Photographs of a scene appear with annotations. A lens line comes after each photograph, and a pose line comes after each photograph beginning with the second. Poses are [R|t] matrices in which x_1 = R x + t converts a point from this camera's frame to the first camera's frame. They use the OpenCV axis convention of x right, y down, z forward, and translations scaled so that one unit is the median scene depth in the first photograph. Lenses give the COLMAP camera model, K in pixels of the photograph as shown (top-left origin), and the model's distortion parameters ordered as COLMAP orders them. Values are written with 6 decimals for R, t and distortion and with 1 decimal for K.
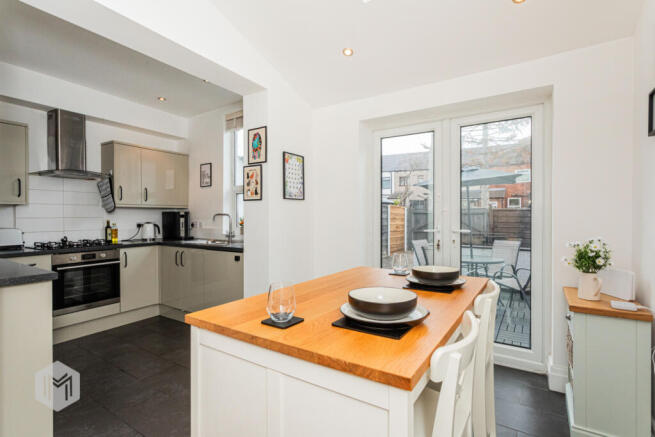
lens RADIAL K [[309.9, 0, 330.6], [0, 309.9, 217.5], [0, 0, 1]] dist [-0.001274, 0.001265]
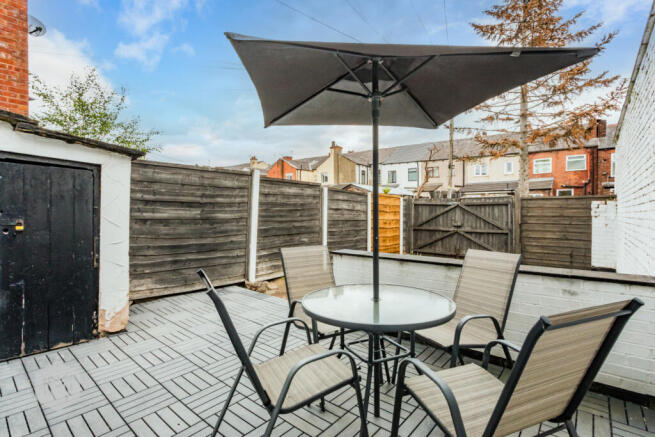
lens RADIAL K [[317.0, 0, 327.3], [0, 317.0, 216.2], [0, 0, 1]] dist [-0.002521, -0.000351]
pose [[0.992847, 0.002512, -0.119366, 0.111946], [-0.001767, 0.999978, 0.006349, 0.007180], [0.119380, -0.006093, 0.992830, 0.150118]]
